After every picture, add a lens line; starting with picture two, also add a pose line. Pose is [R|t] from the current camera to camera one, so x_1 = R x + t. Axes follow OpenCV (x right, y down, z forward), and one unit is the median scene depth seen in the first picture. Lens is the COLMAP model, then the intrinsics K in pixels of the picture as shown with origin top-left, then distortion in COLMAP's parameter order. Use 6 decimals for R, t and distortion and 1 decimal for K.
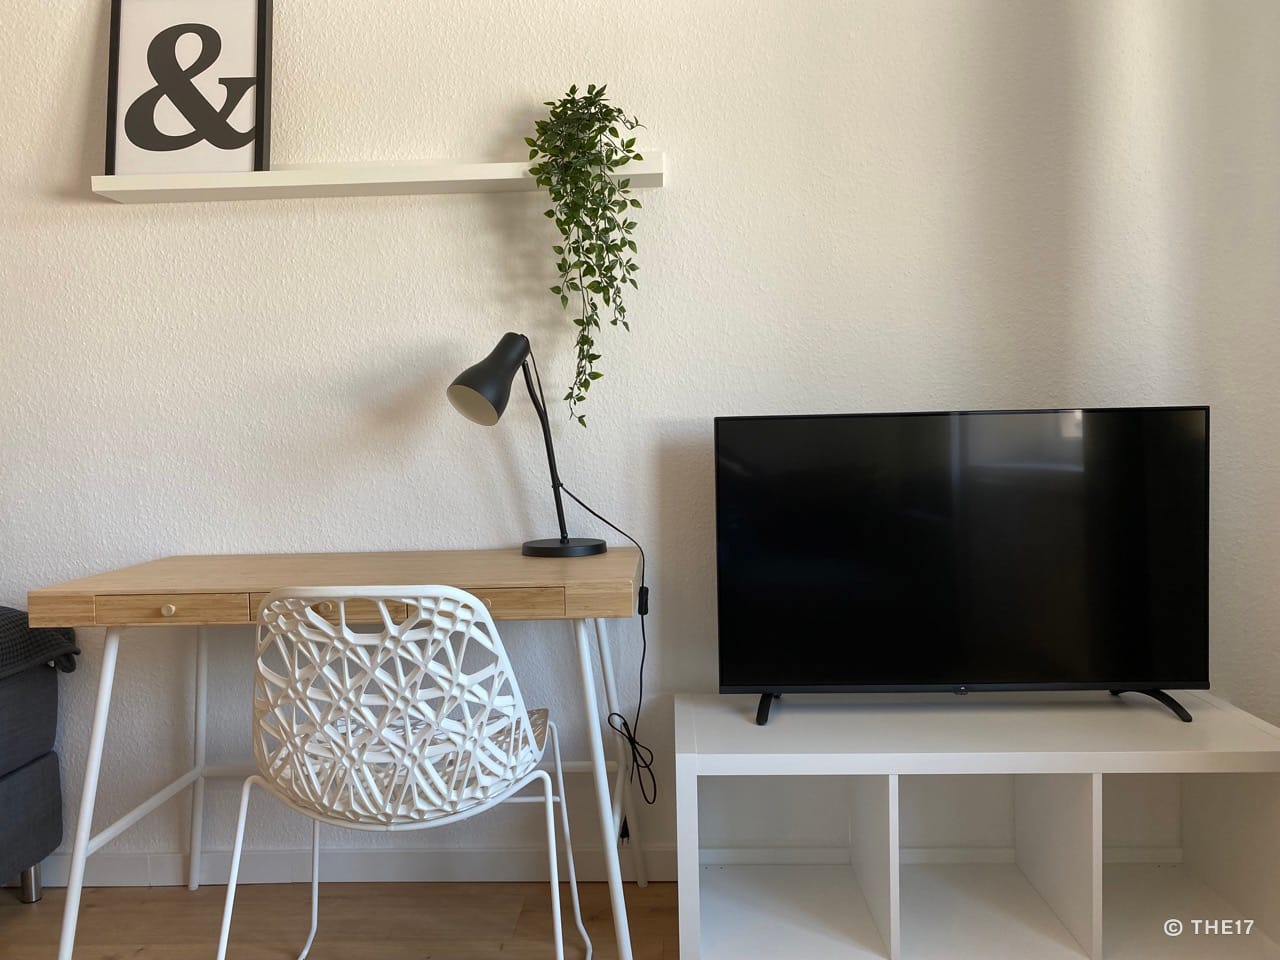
lens RADIAL K [[941.5, 0, 640.6], [0, 941.5, 495.8], [0, 0, 1]] dist [0.038485, -0.075051]
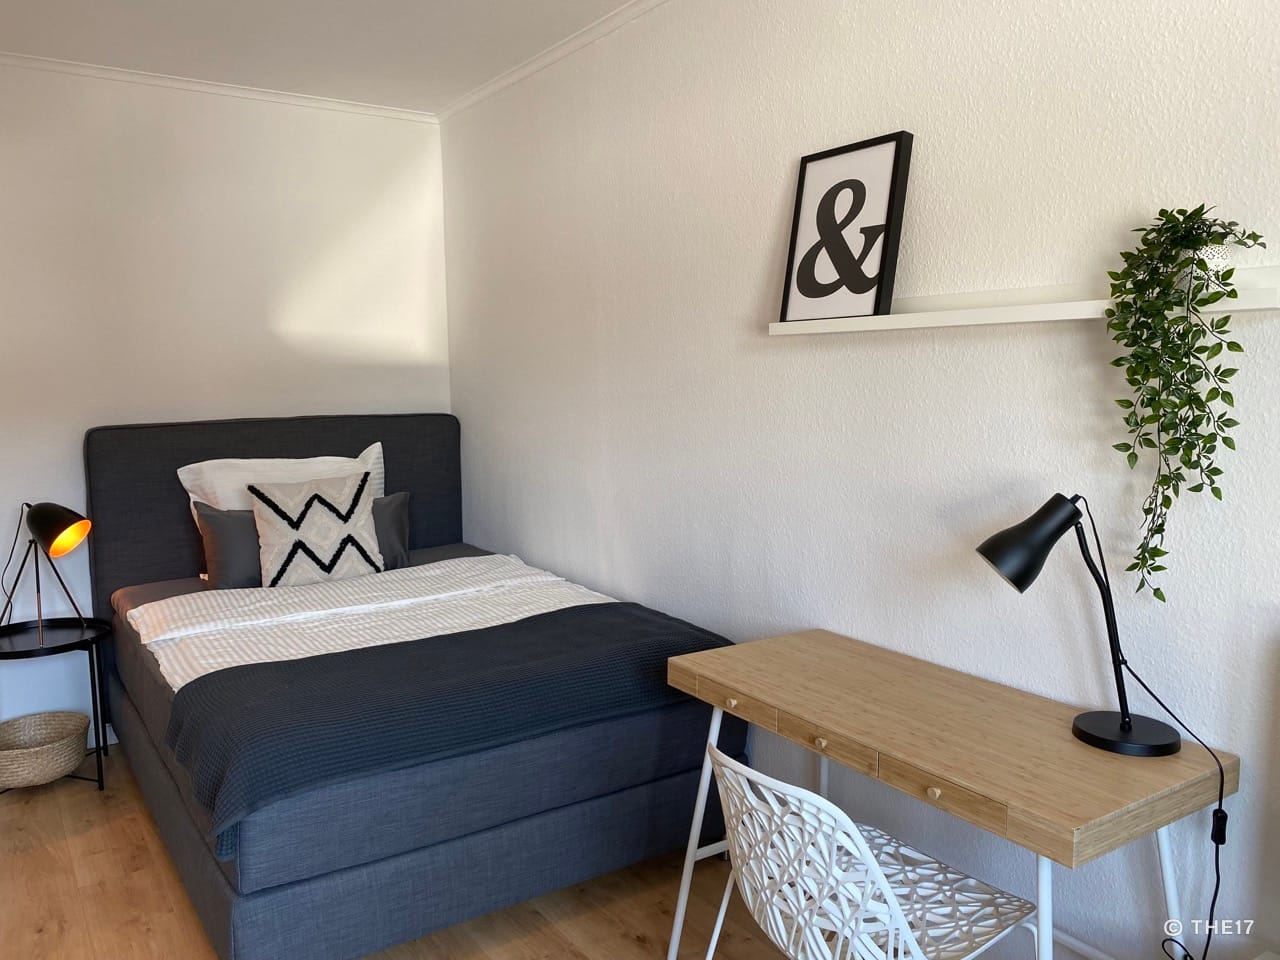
lens RADIAL K [[976.5, 0, 650.0], [0, 976.5, 480.8], [0, 0, 1]] dist [0.014888, -0.013752]
pose [[0.588836, 0.109181, -0.800845, 0.376193], [-0.065083, 0.994022, 0.087664, -0.237285], [0.805628, 0.000501, 0.592421, 0.117767]]
